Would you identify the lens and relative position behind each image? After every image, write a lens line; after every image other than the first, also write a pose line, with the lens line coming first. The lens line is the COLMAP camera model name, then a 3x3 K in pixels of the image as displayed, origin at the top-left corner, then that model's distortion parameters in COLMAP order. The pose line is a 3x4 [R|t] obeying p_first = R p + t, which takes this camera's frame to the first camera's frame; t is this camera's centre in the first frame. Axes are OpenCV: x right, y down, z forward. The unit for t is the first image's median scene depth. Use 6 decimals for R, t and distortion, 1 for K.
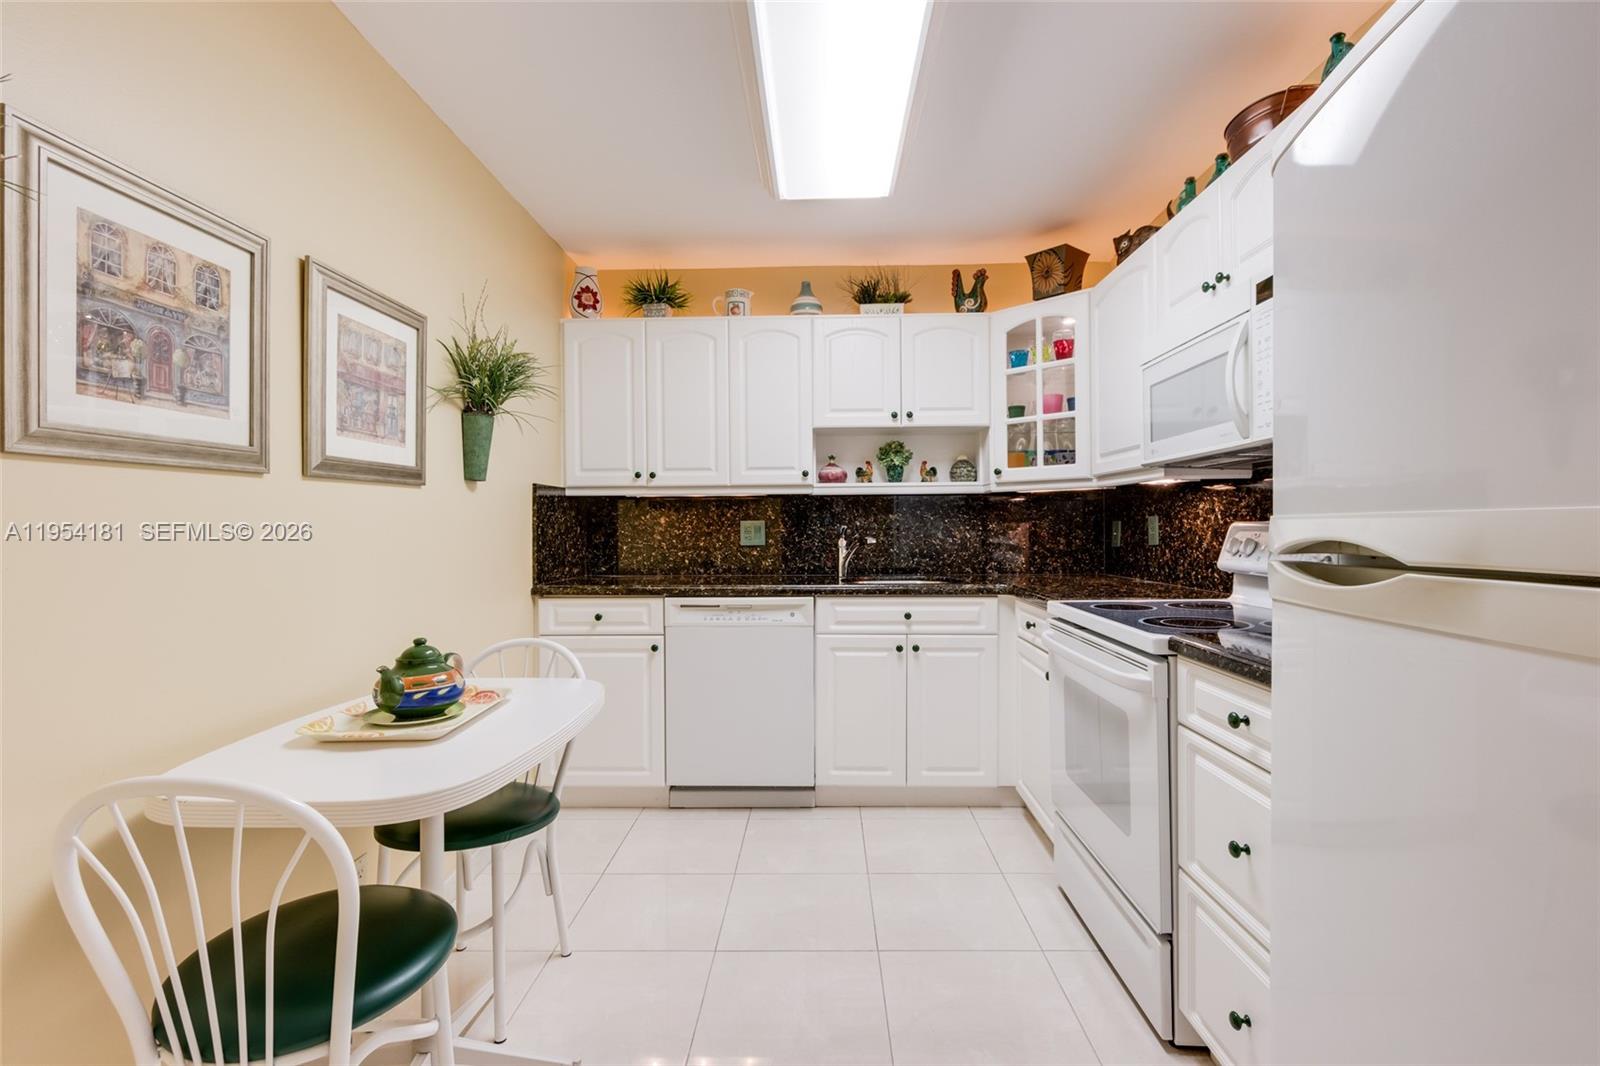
lens RADIAL K [[728.2, 0, 806.6], [0, 728.2, 528.2], [0, 0, 1]] dist [-0.000286, -0.000394]
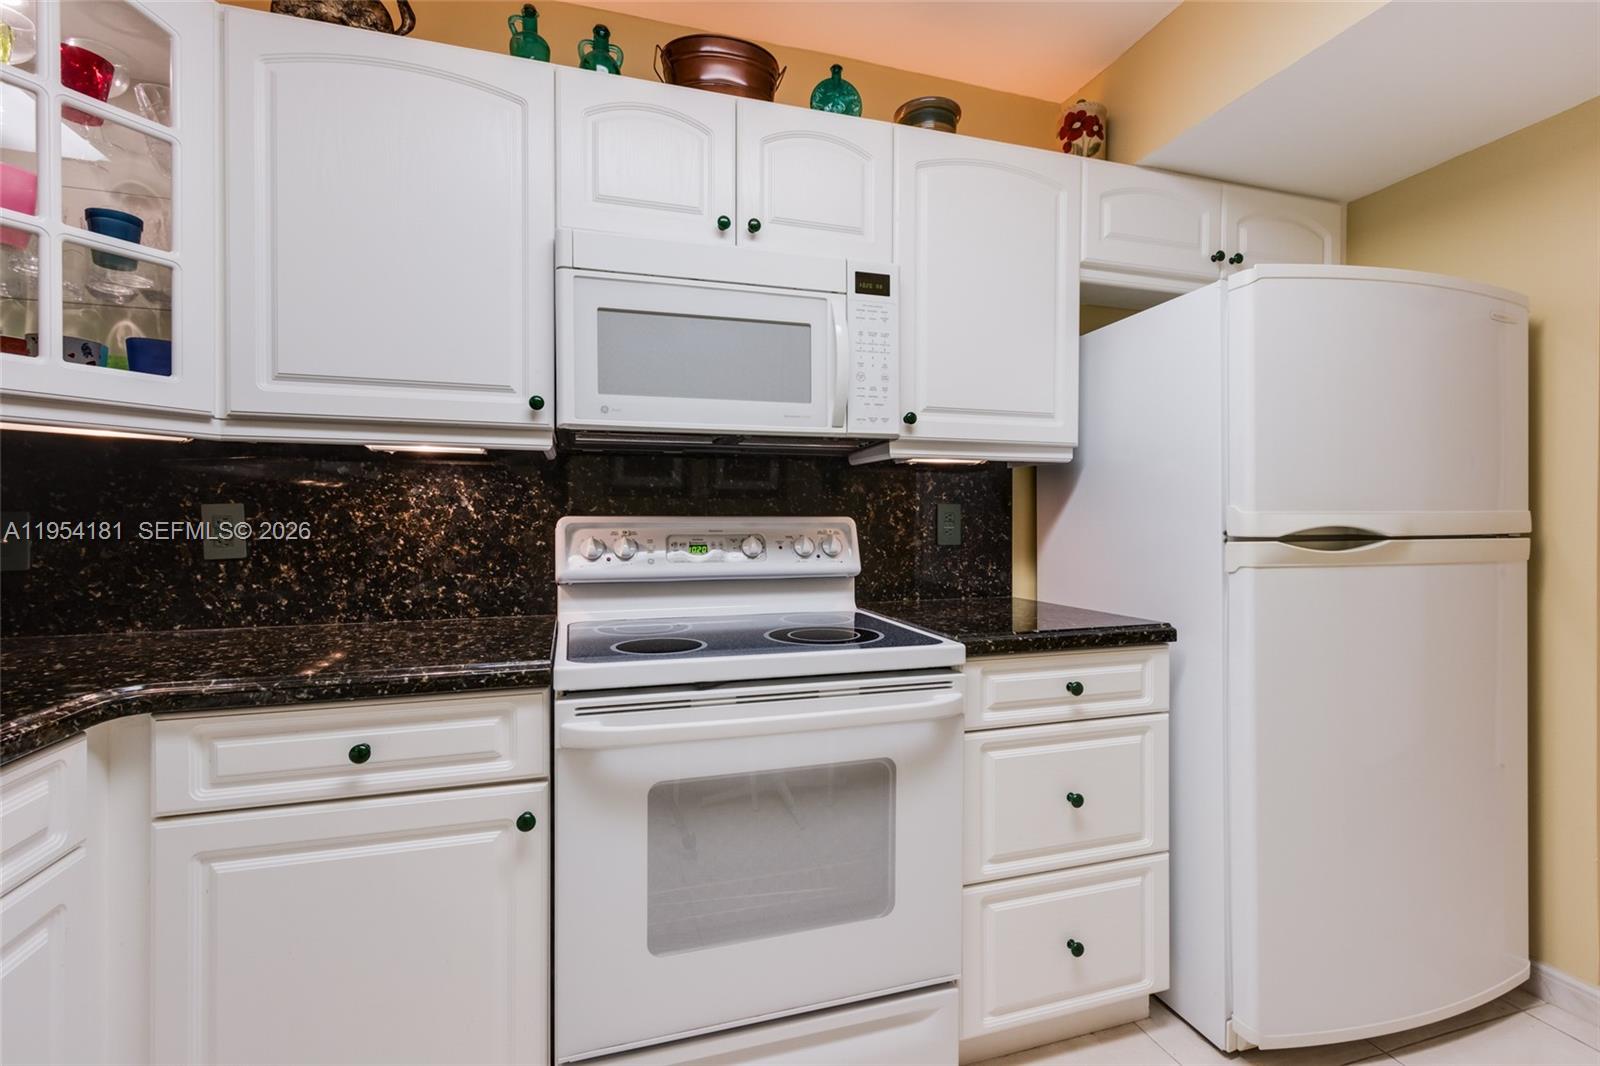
lens RADIAL K [[732.2, 0, 807.1], [0, 732.2, 525.7], [0, 0, 1]] dist [0.000956, 0.000232]
pose [[-0.319820, -0.000524, 0.947478, -0.287729], [0.005903, 0.999979, 0.002546, 0.000914], [-0.947460, 0.006407, -0.319811, 1.382290]]
